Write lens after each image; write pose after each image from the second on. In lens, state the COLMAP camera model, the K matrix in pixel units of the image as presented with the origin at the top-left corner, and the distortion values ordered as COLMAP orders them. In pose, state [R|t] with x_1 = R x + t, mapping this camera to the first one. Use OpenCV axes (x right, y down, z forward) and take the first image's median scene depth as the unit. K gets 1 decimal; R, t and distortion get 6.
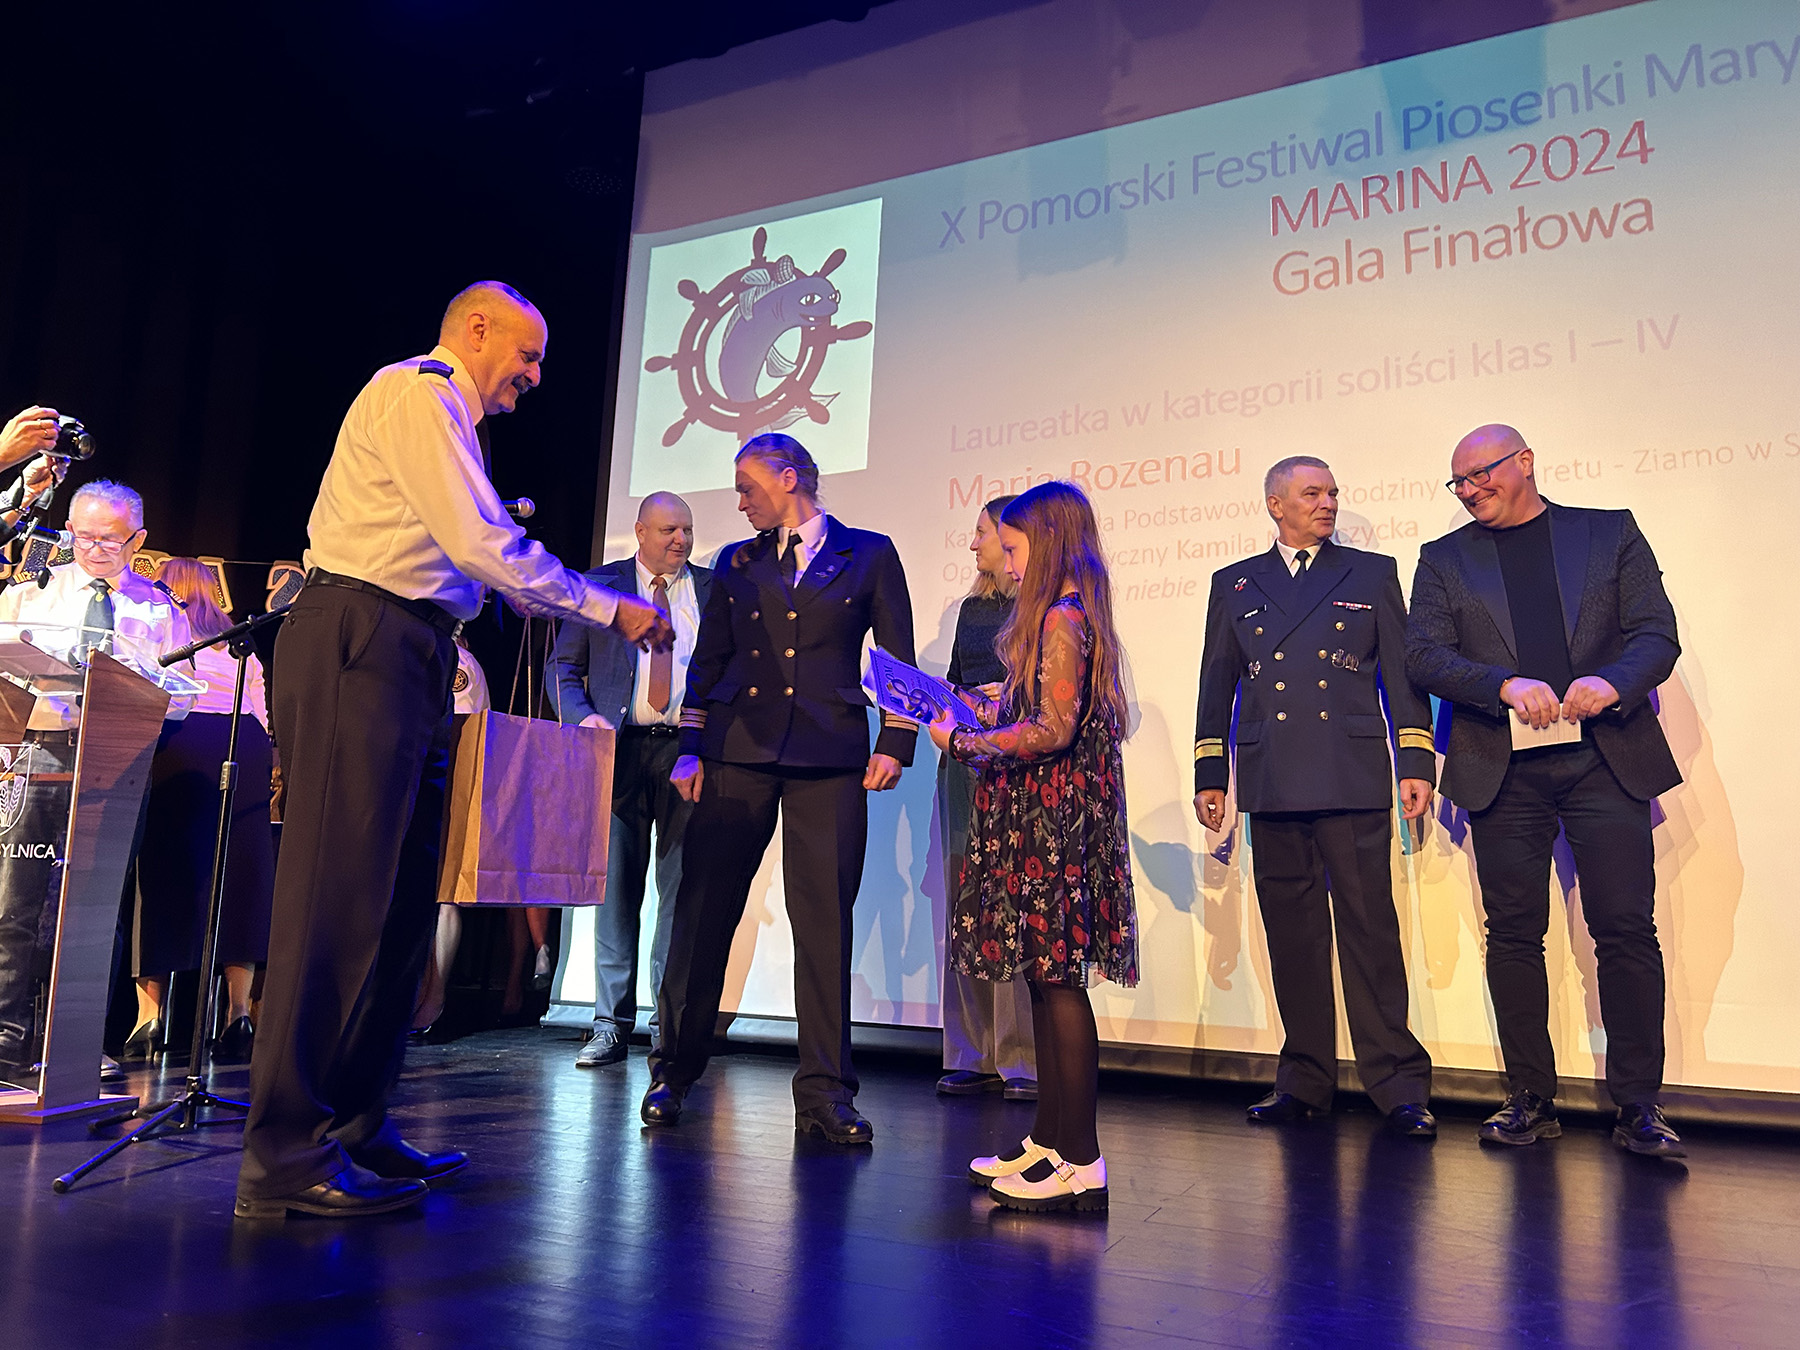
lens RADIAL K [[1256.4, 0, 921.9], [0, 1256.4, 669.6], [0, 0, 1]] dist [0.066481, -0.039712]
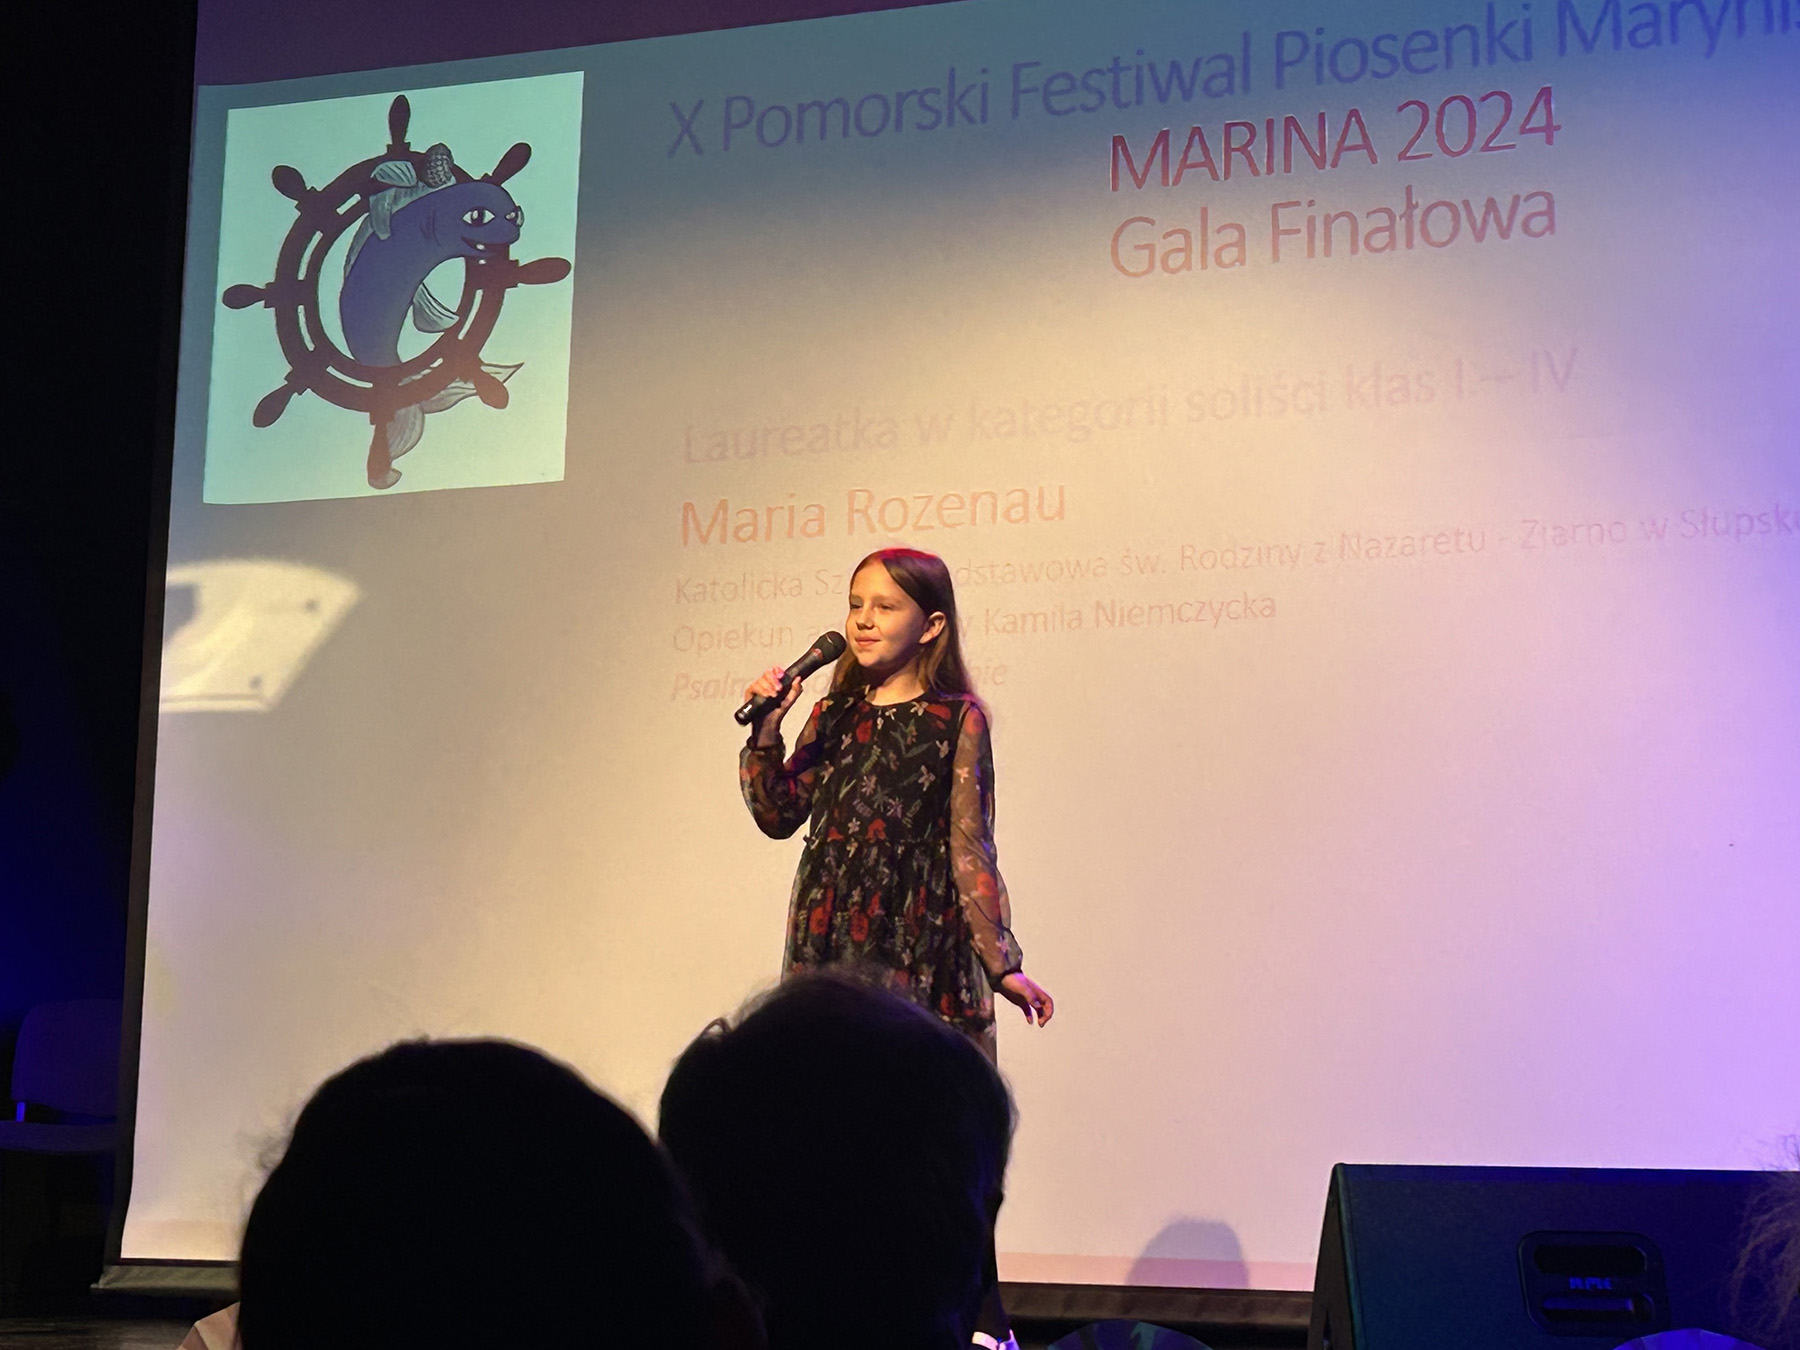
lens RADIAL K [[3540.5, 0, 901.8], [0, 3540.5, 667.7], [0, 0, 1]] dist [0.214301, 0.000000]
pose [[0.999548, -0.006535, 0.029351, 0.092976], [0.005511, 0.999378, 0.034834, -0.138934], [-0.029560, -0.034657, 0.998962, -1.058306]]
